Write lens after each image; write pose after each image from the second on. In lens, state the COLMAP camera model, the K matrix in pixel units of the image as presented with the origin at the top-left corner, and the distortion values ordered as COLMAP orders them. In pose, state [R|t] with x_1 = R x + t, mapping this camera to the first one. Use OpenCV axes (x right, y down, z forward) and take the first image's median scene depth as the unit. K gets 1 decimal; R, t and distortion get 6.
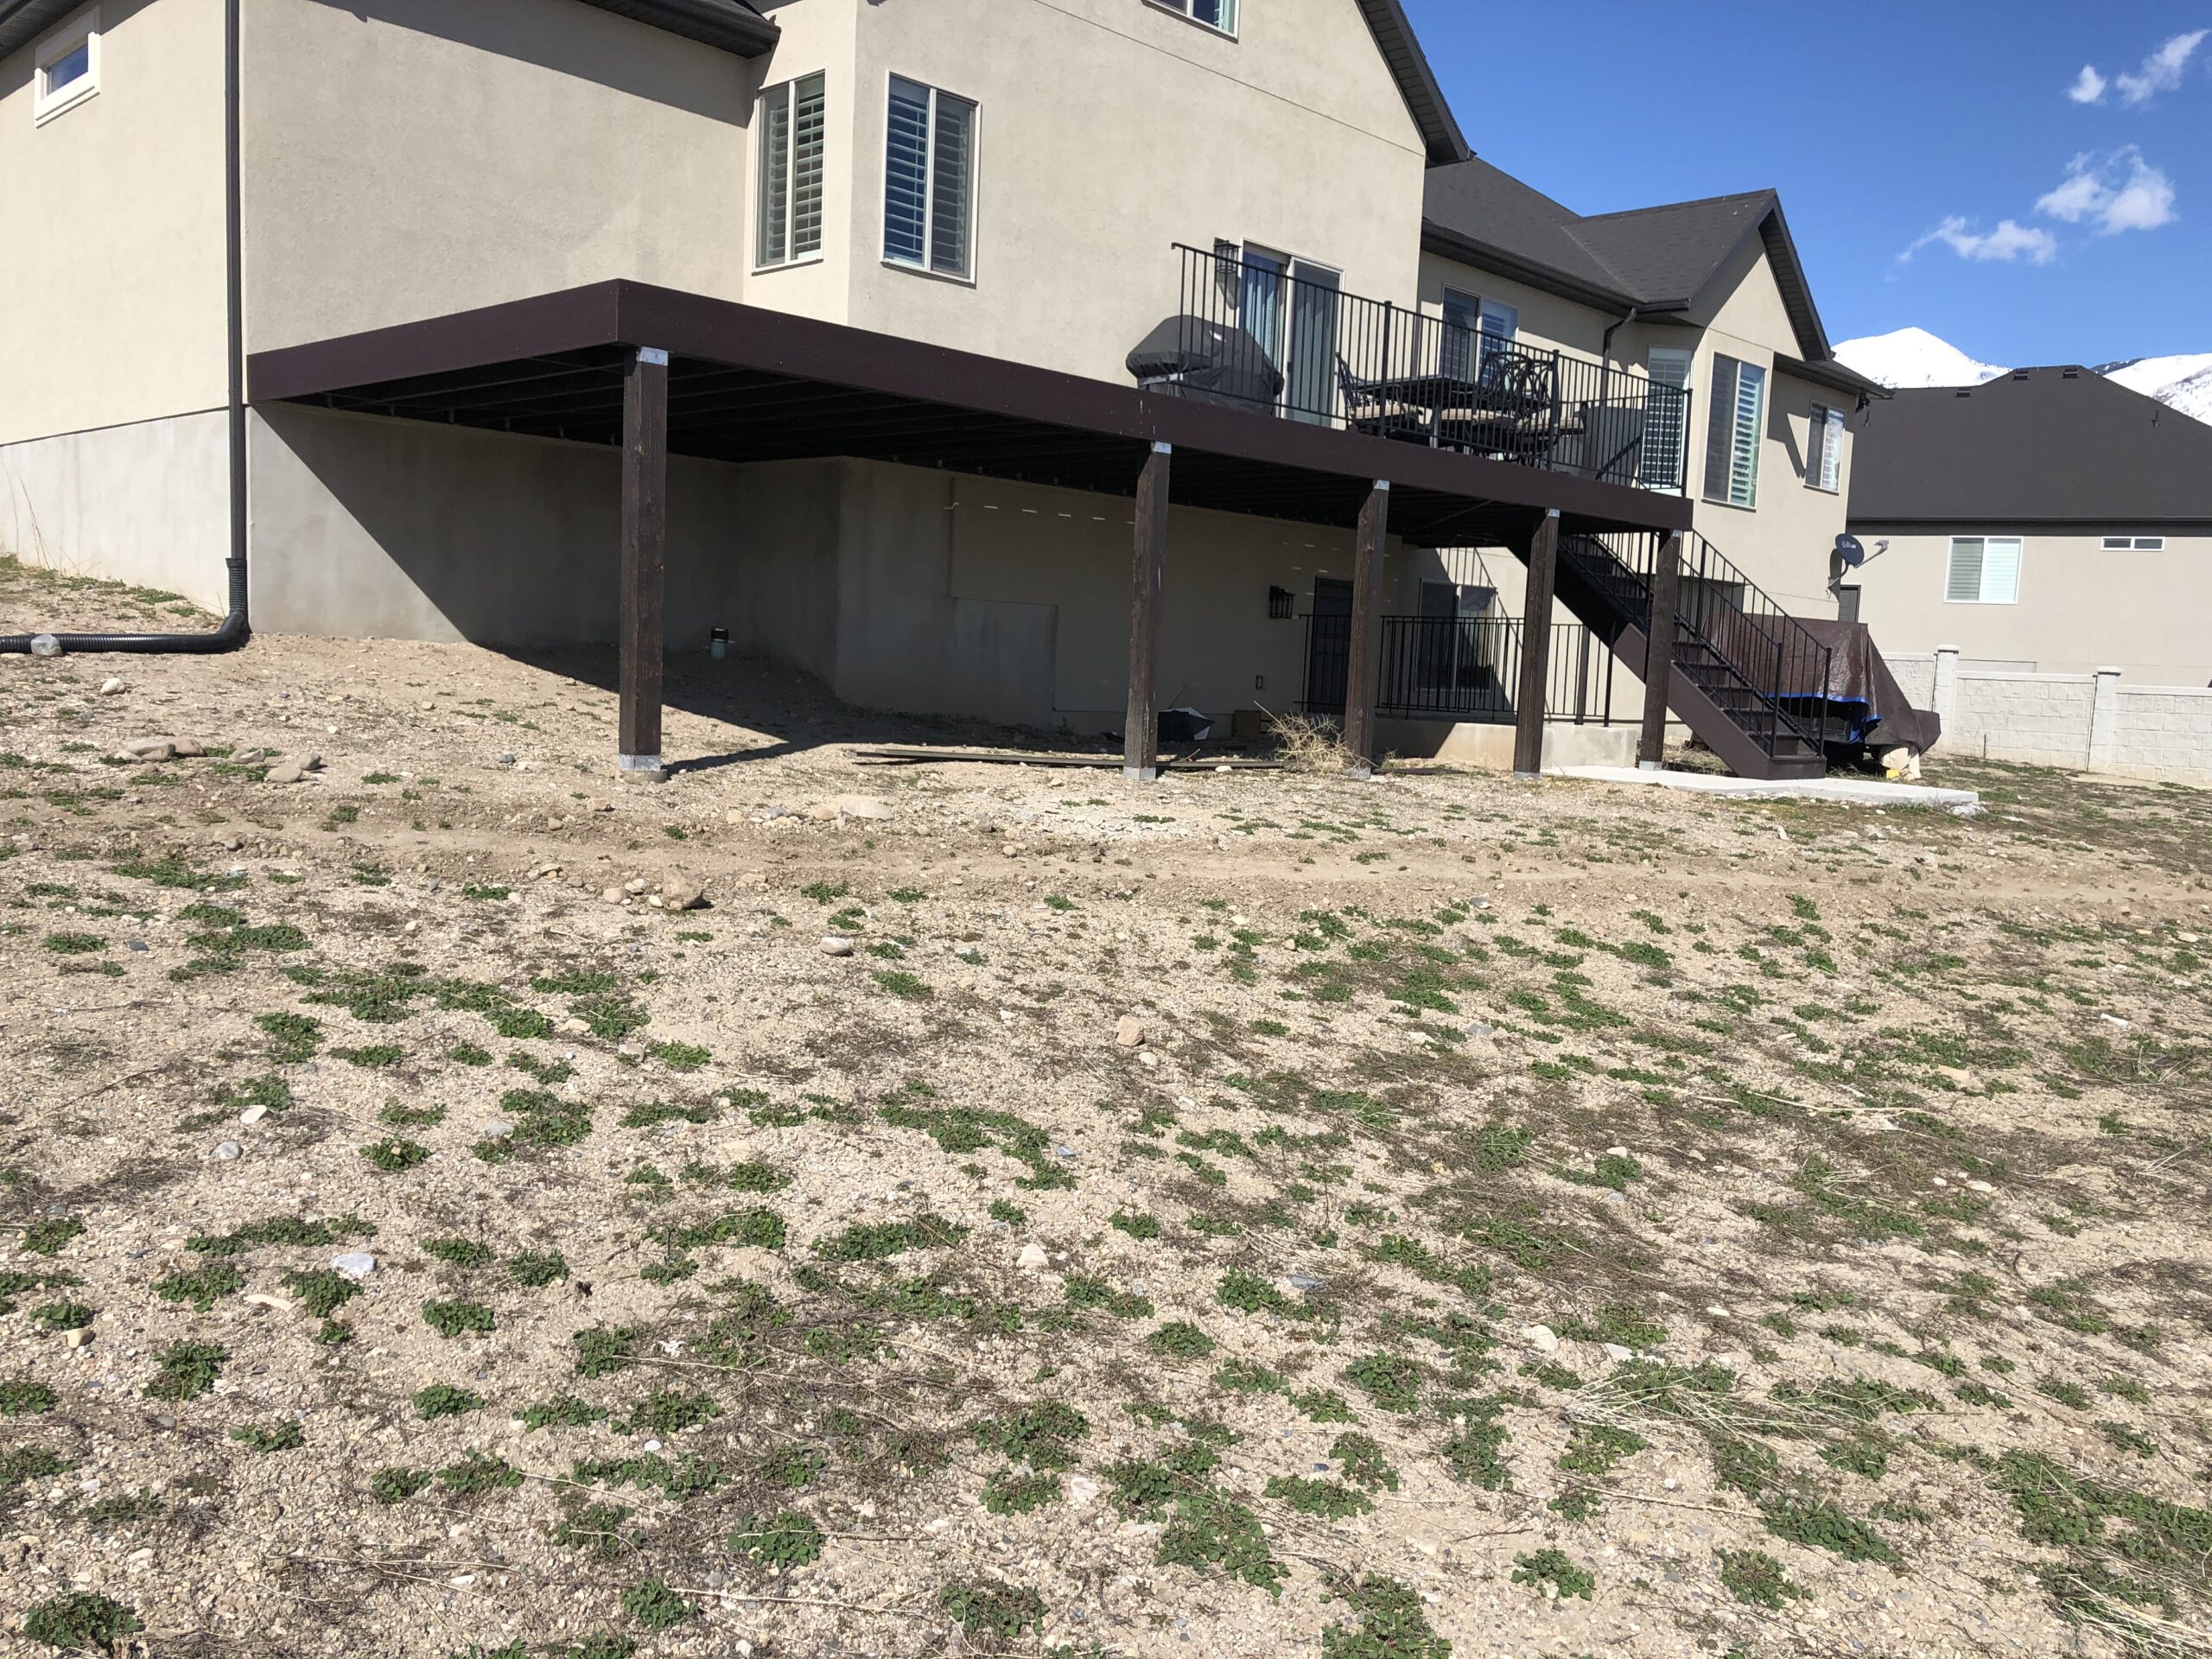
lens RADIAL K [[1791.0, 0, 1132.0], [0, 1791.0, 820.9], [0, 0, 1]] dist [-0.017006, 0.051469]
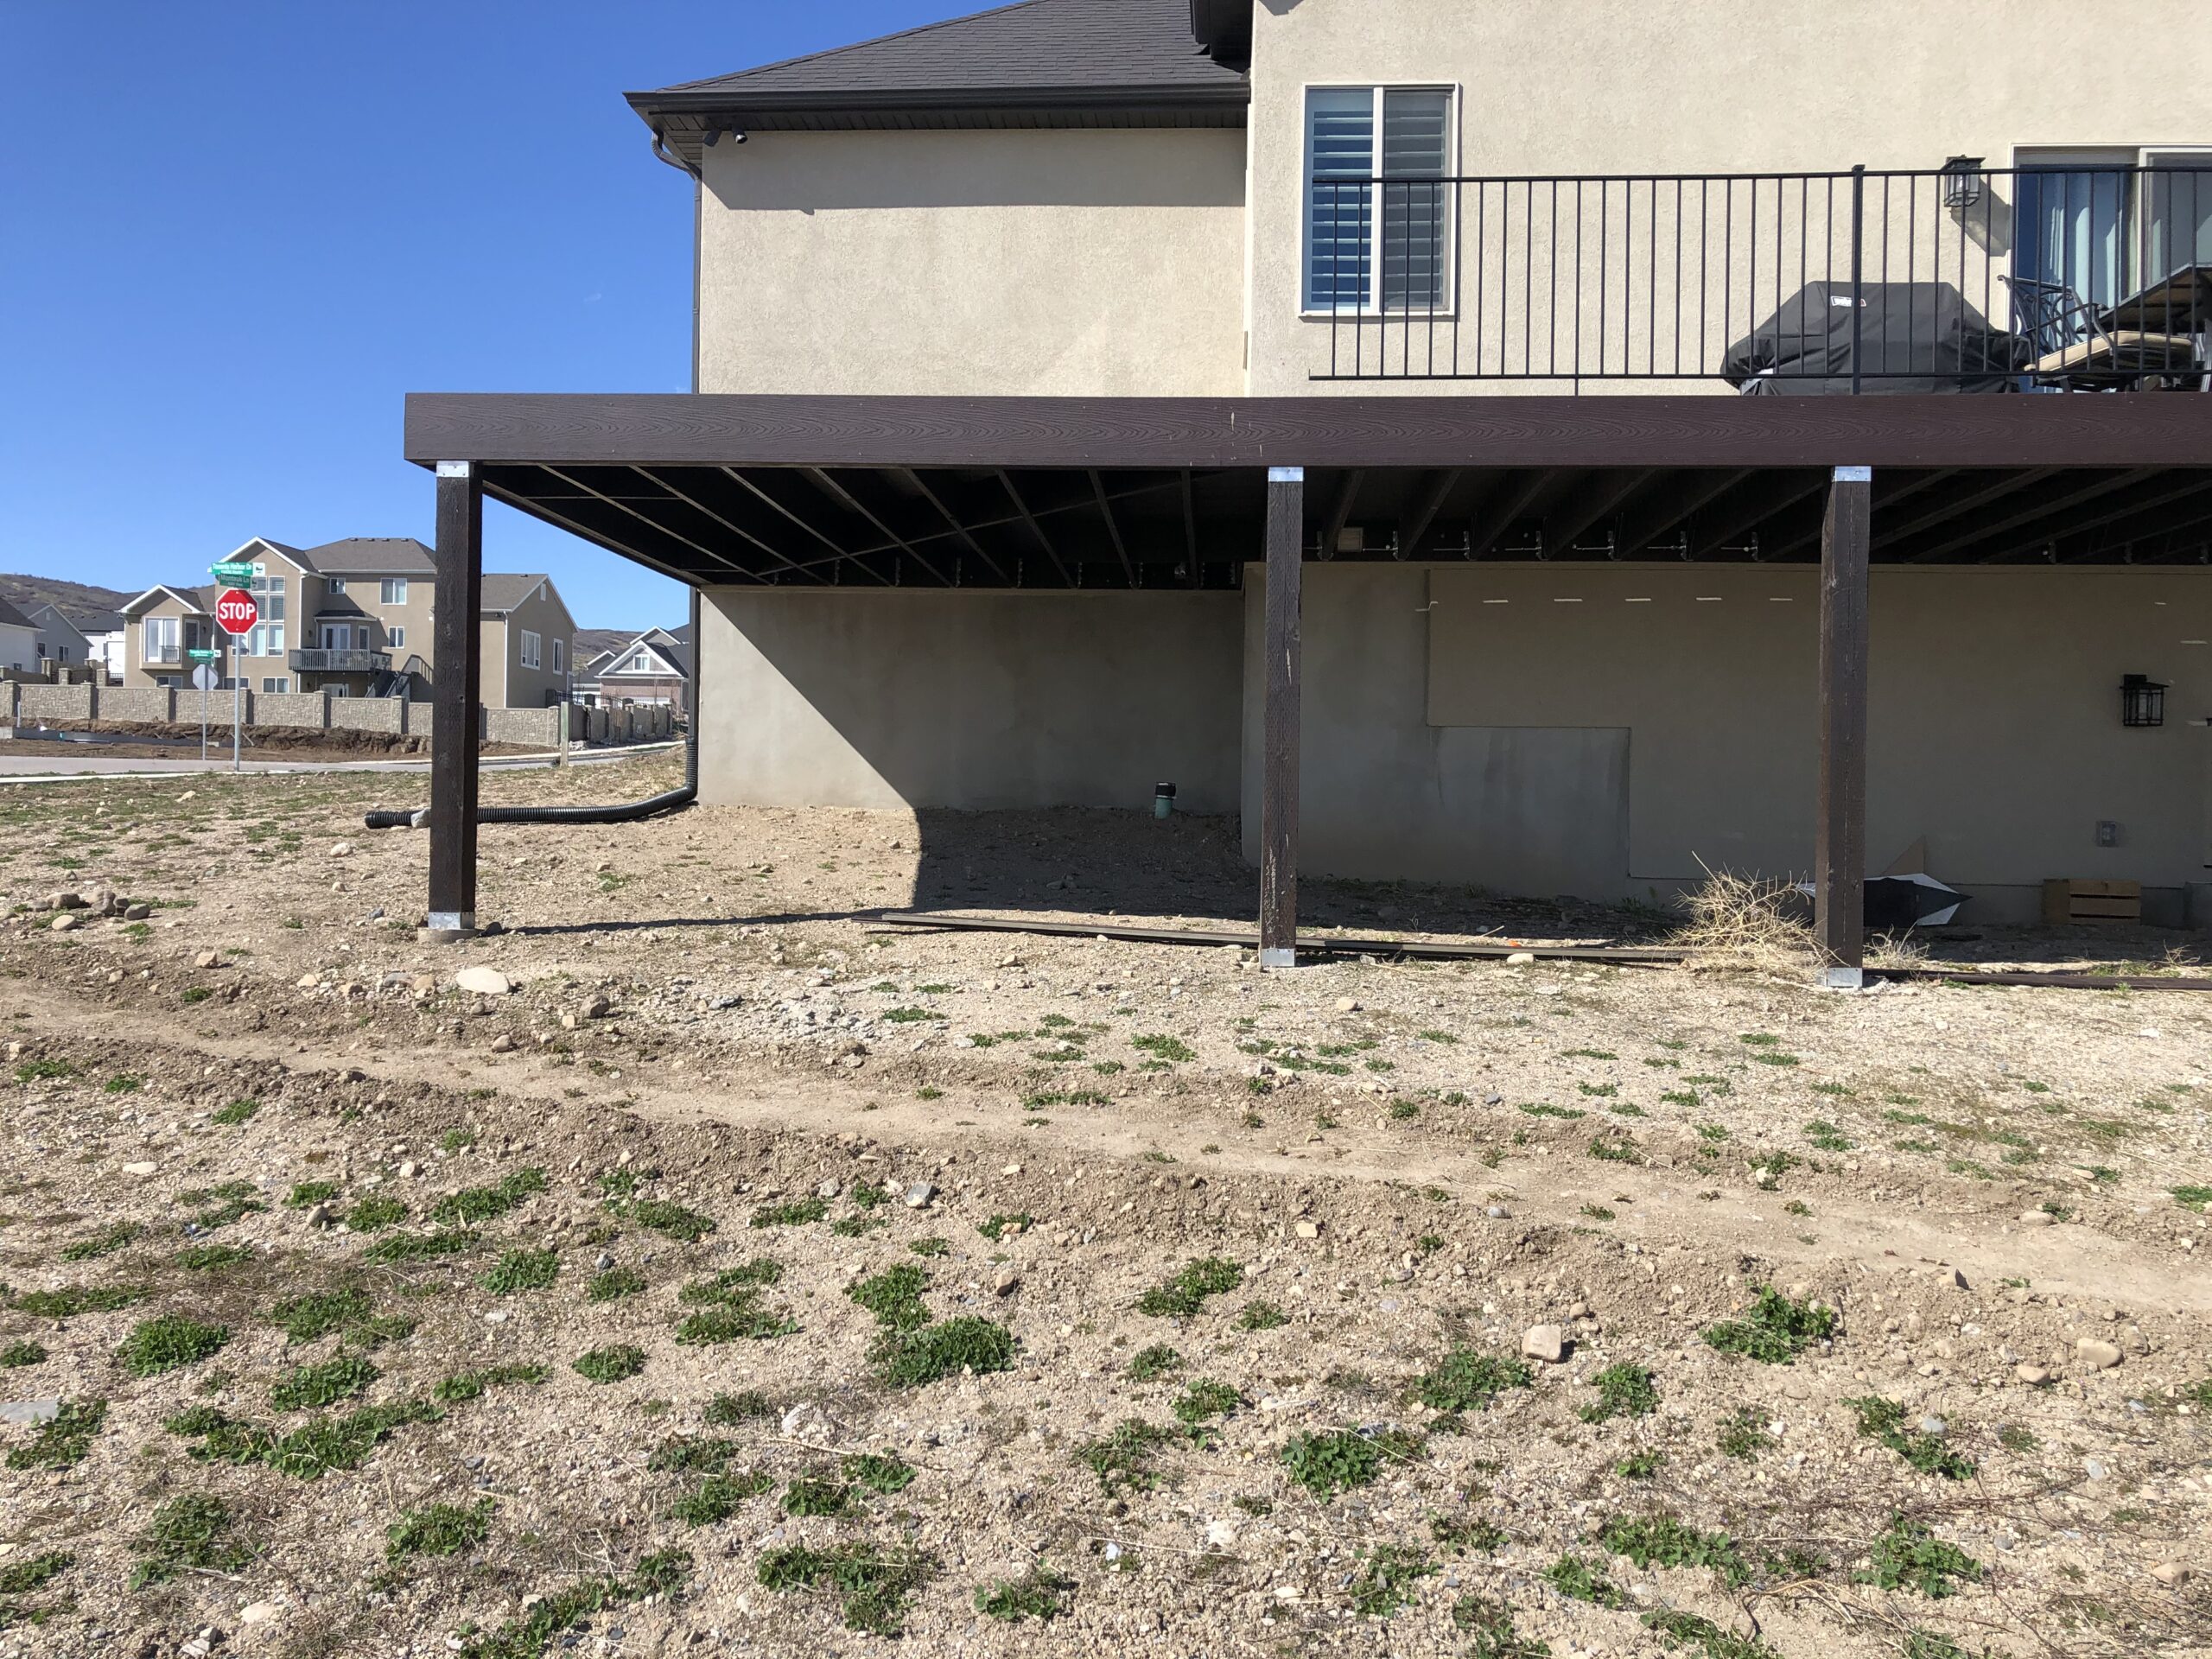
lens RADIAL K [[1791.0, 0, 1132.0], [0, 1791.0, 820.9], [0, 0, 1]] dist [-0.017006, 0.051469]
pose [[0.652618, -0.035305, -0.756864, 0.401153], [-0.049481, 0.994796, -0.089070, -0.013121], [0.756070, 0.095579, 0.647475, 0.438922]]
